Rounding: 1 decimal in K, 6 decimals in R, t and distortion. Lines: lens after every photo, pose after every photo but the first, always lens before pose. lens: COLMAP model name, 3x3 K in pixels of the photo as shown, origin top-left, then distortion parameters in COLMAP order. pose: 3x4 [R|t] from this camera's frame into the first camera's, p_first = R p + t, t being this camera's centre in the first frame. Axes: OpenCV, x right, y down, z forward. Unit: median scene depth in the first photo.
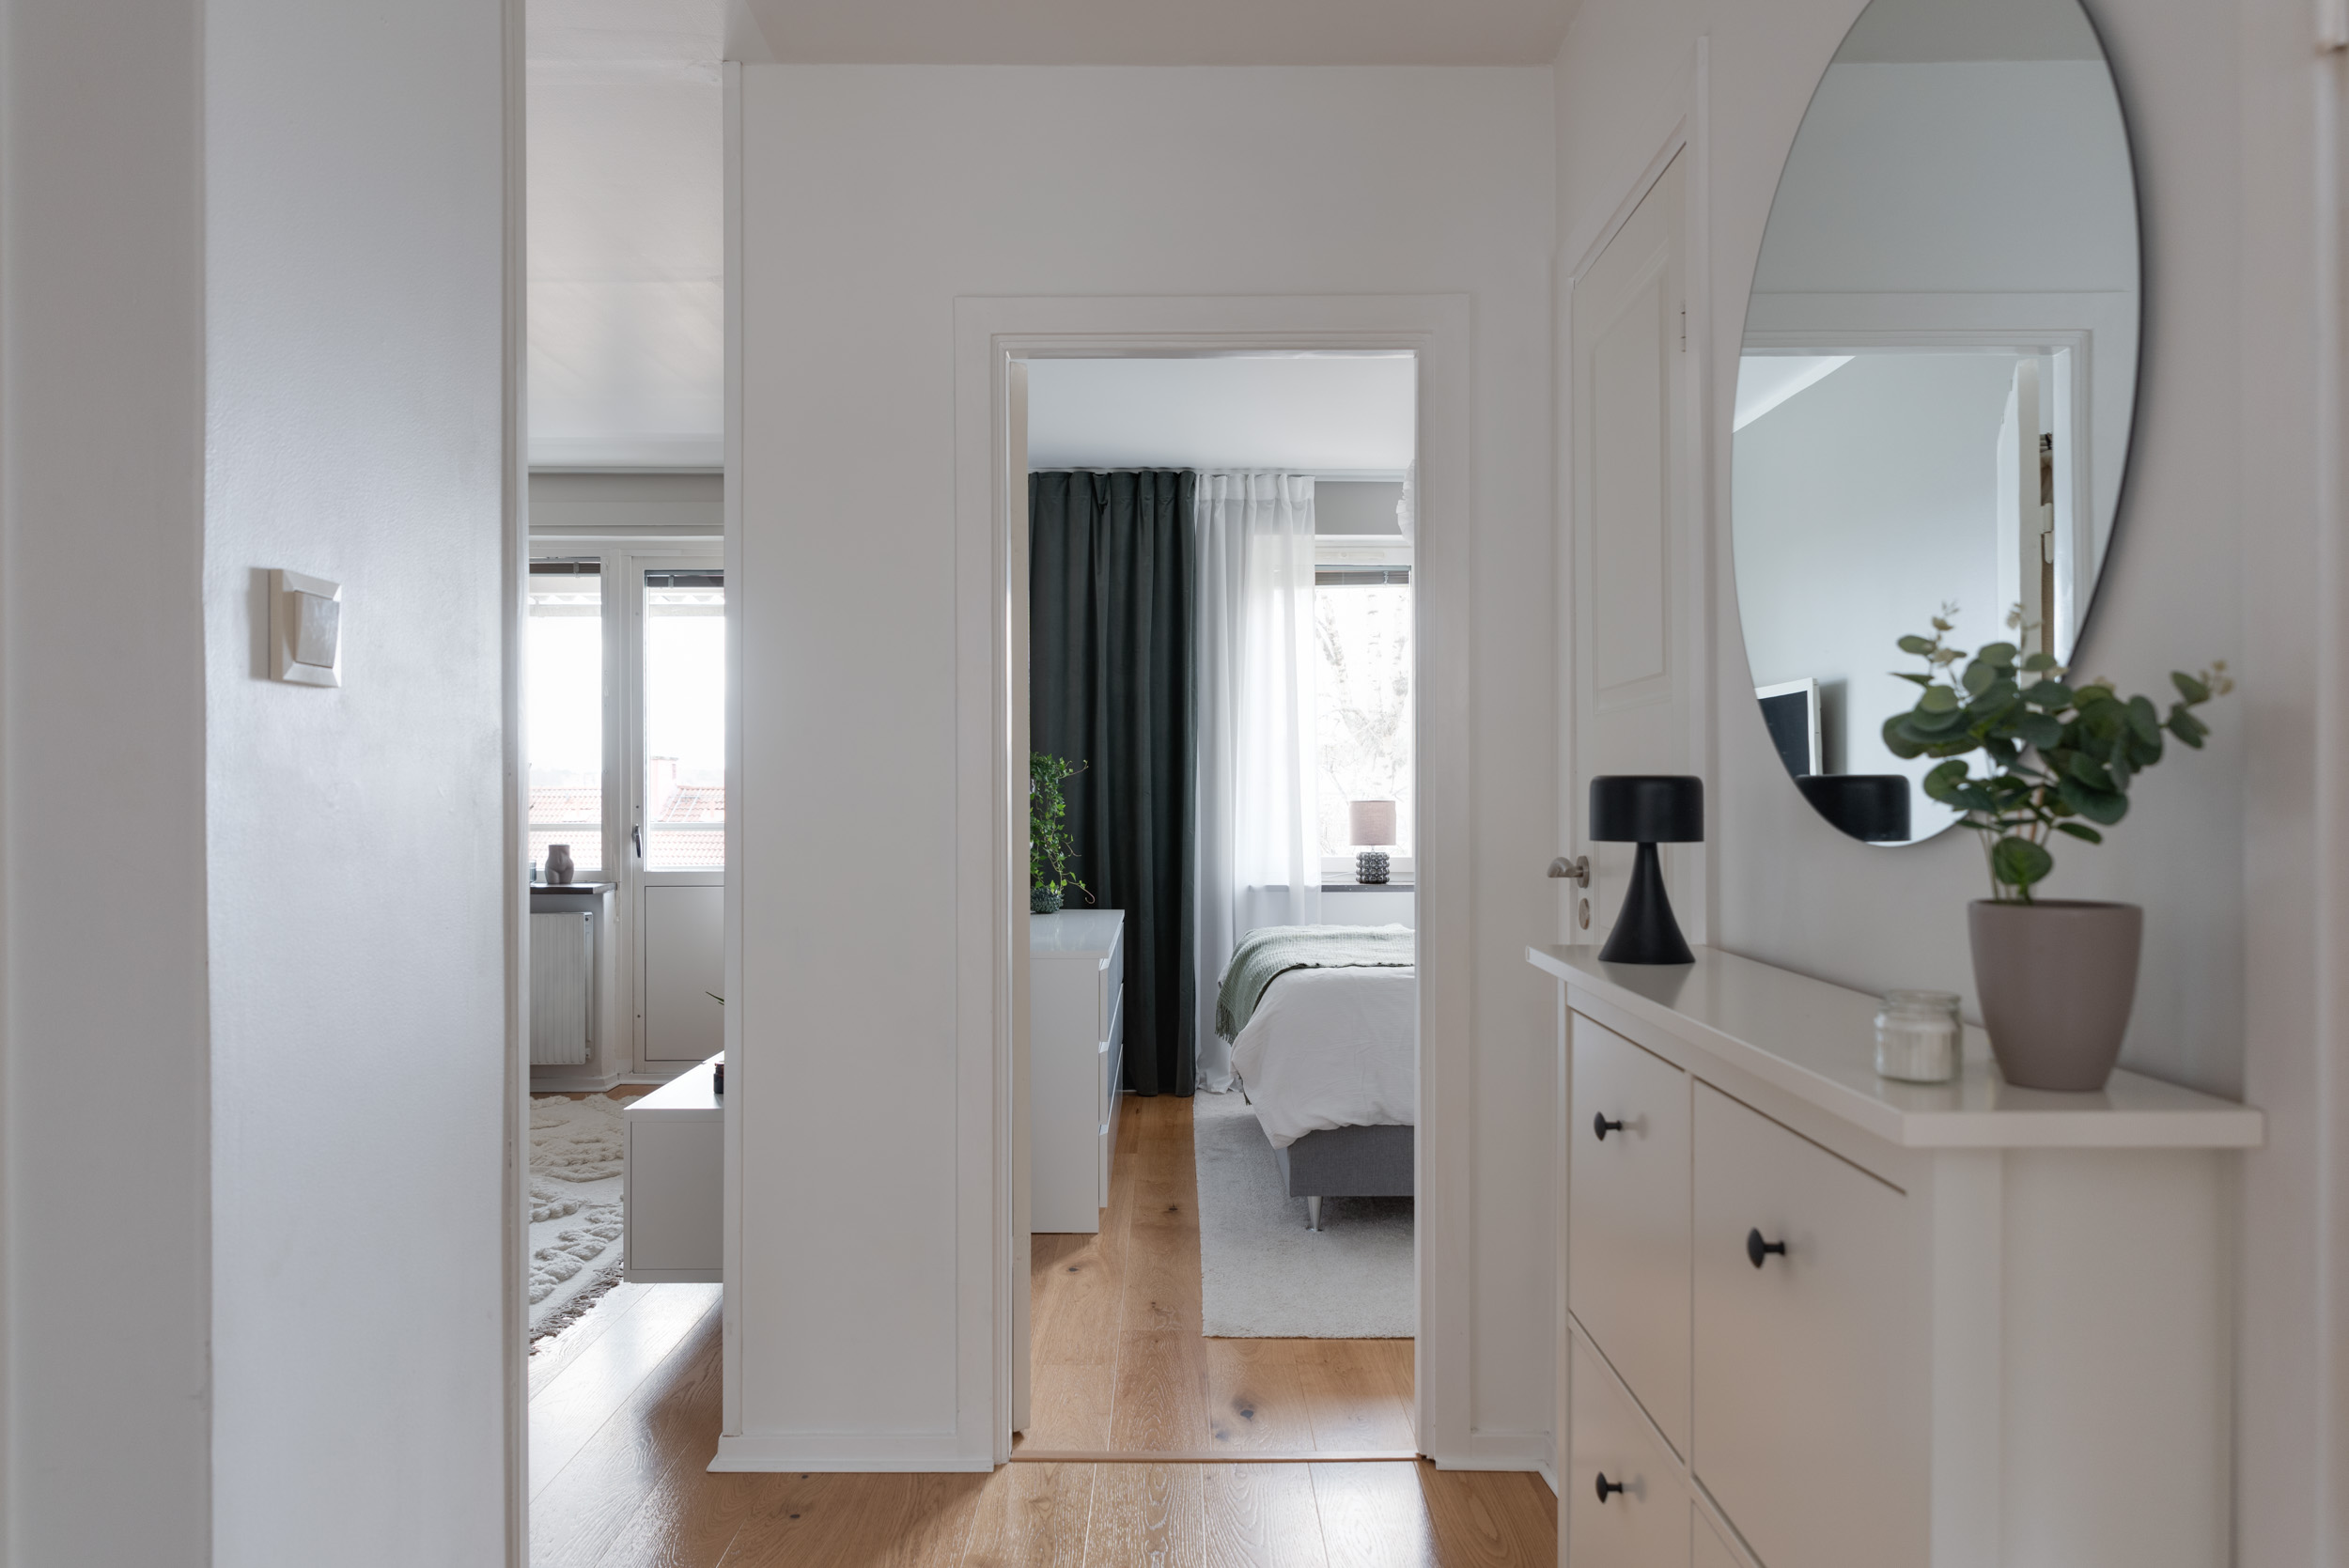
lens RADIAL K [[1561.4, 0, 1169.1], [0, 1561.4, 785.3], [0, 0, 1]] dist [0.005617, -0.006339]
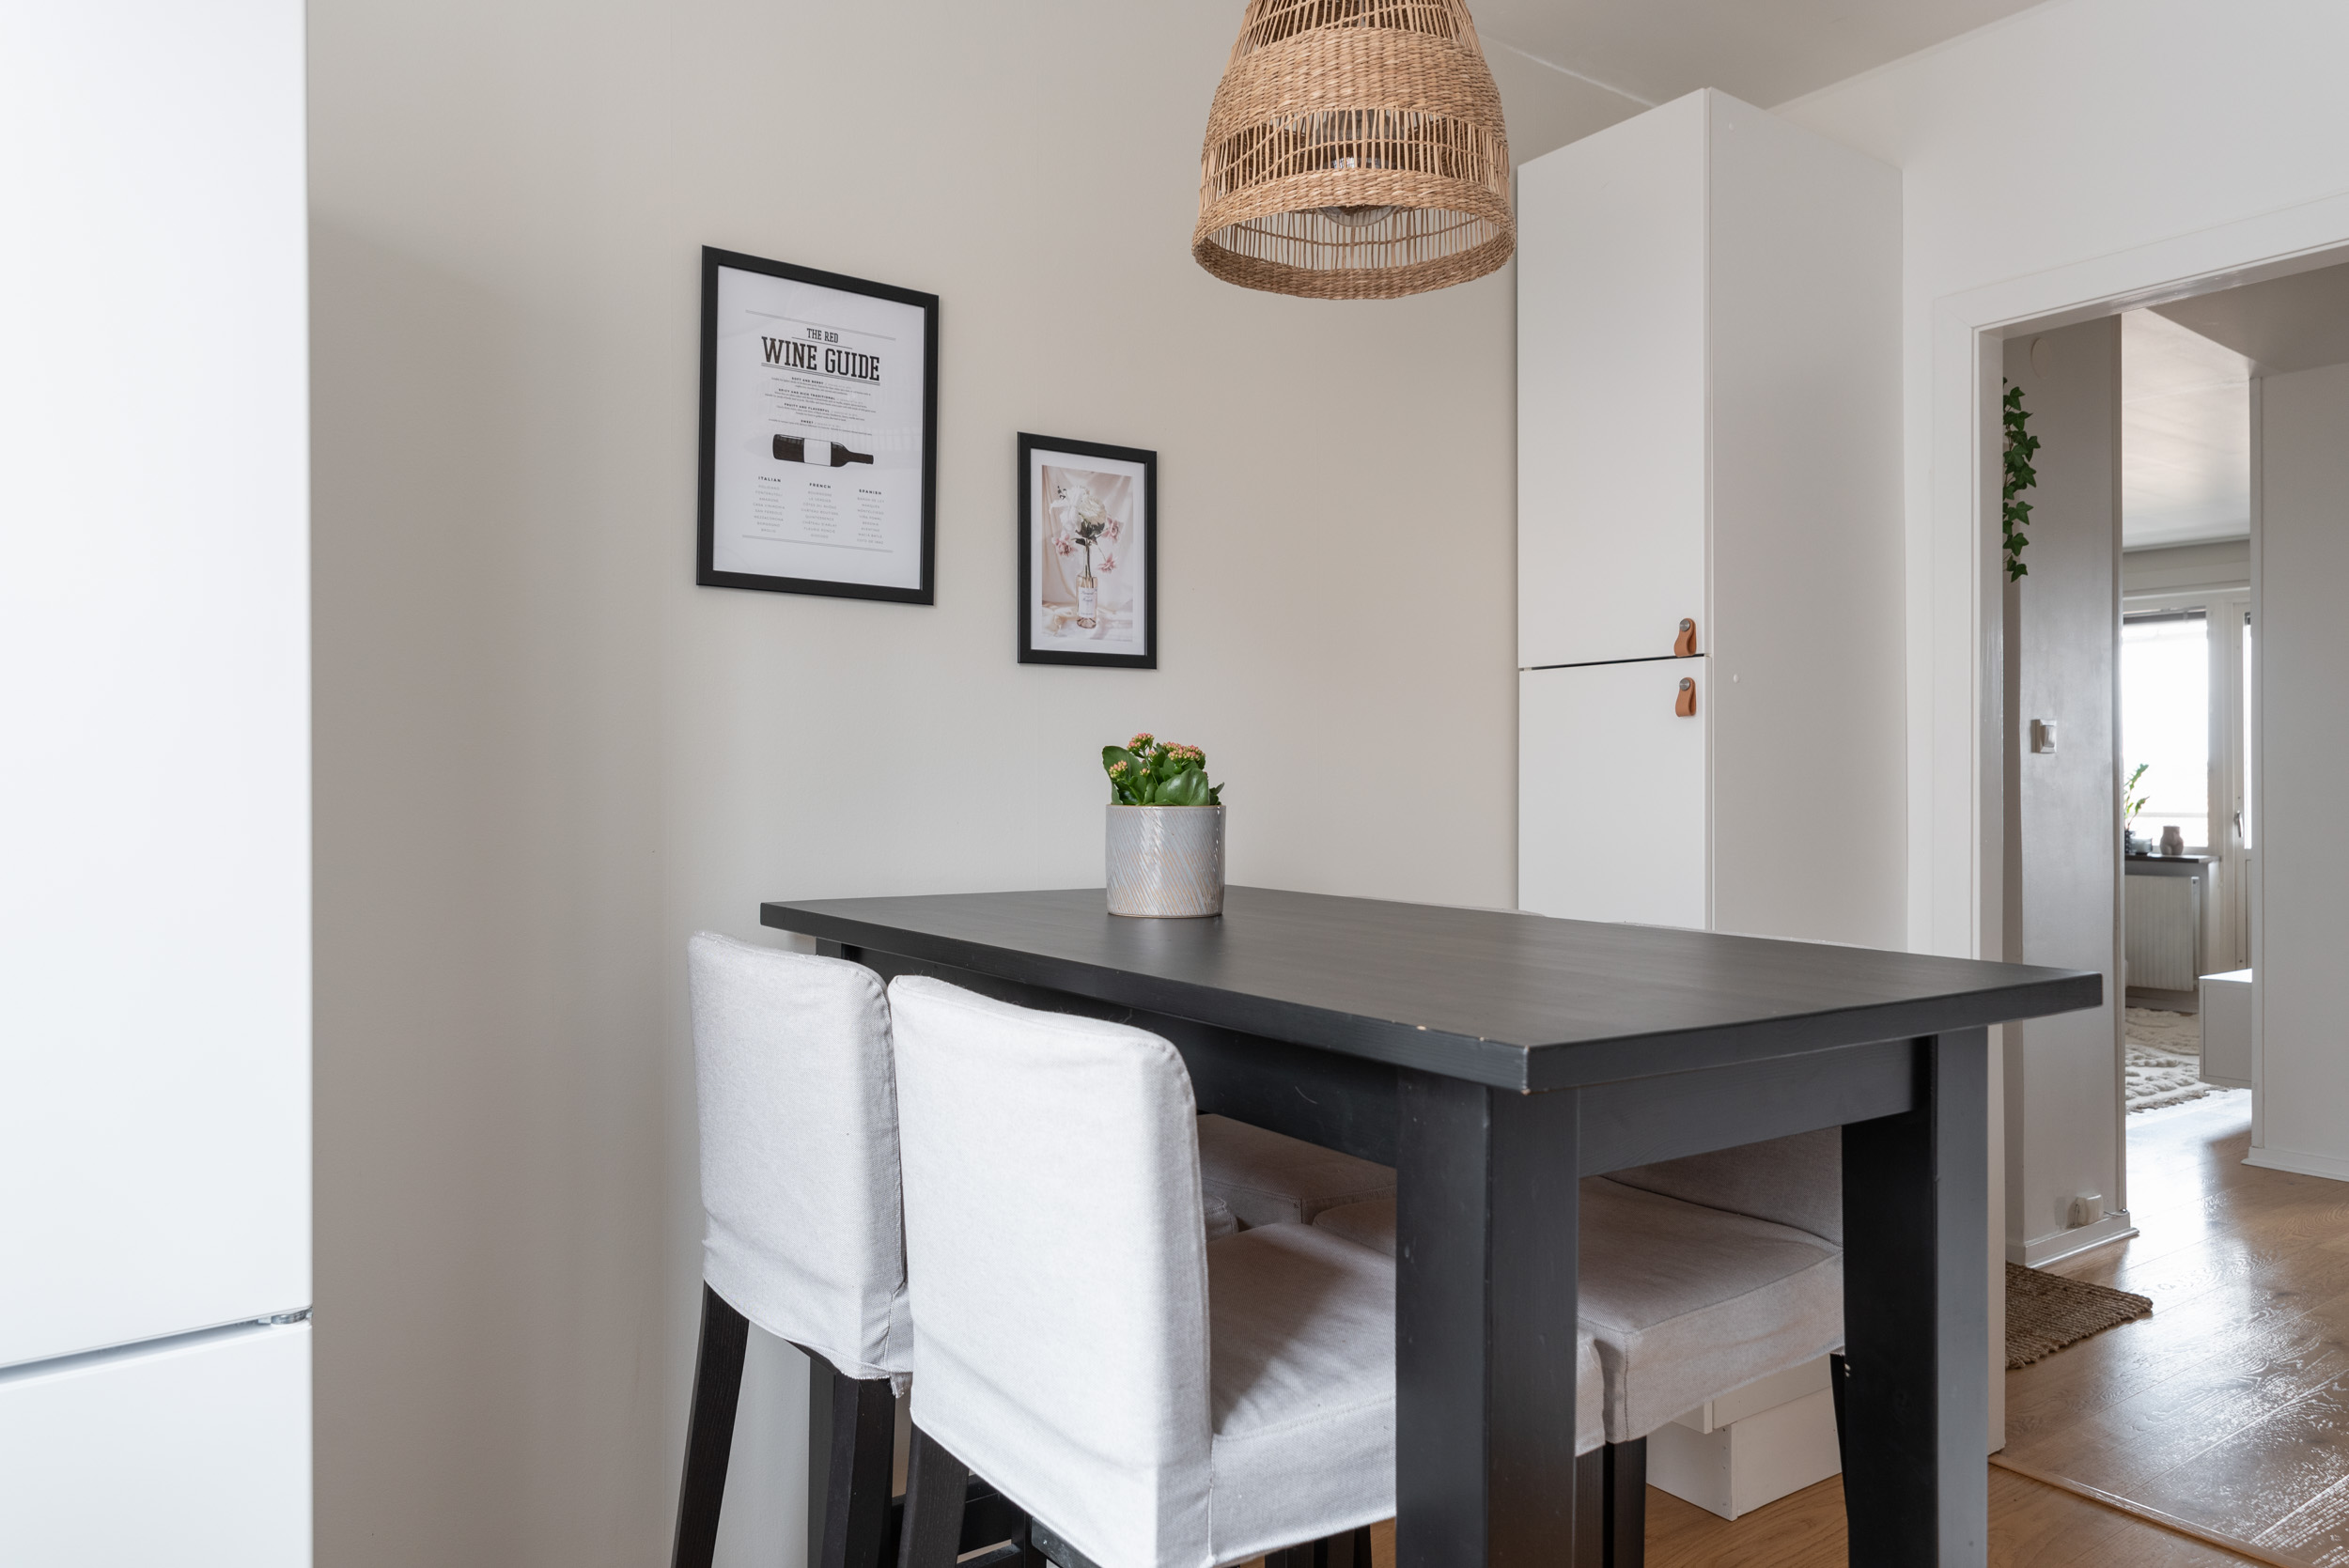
lens RADIAL K [[1561.4, 0, 1169.1], [0, 1561.4, 785.3], [0, 0, 1]] dist [0.005617, -0.006339]
pose [[0.574736, -0.000024, -0.818339, 0.448942], [0.002592, 0.999995, 0.001791, -0.003035], [0.818335, -0.003150, 0.574733, -0.999426]]
